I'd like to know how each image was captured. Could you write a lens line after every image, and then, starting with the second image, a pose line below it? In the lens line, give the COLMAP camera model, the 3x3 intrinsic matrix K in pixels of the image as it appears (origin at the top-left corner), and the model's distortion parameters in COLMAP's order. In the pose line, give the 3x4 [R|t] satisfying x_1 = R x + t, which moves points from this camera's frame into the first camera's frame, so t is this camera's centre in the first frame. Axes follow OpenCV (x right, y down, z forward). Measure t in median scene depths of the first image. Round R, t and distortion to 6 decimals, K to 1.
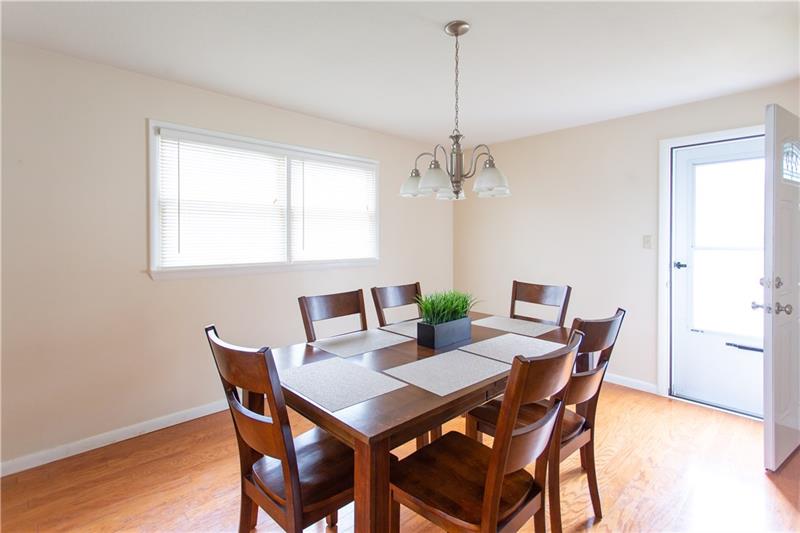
lens RADIAL K [[388.9, 0, 402.7], [0, 388.9, 239.5], [0, 0, 1]] dist [0.006095, 0.000115]
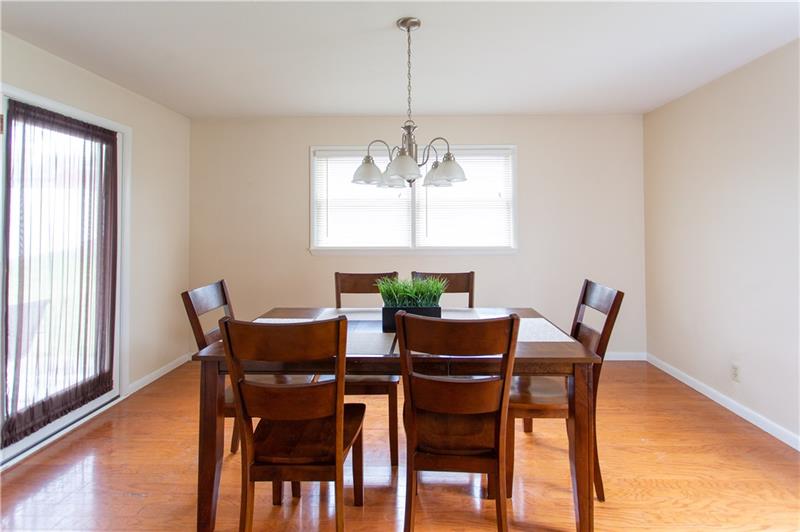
lens RADIAL K [[388.9, 0, 405.1], [0, 388.9, 219.3], [0, 0, 1]] dist [0.006095, 0.000115]
pose [[0.718950, -0.013140, -0.694937, 0.609815], [0.001931, 0.999855, -0.016907, -0.005909], [0.695059, 0.010813, 0.718872, 0.185430]]
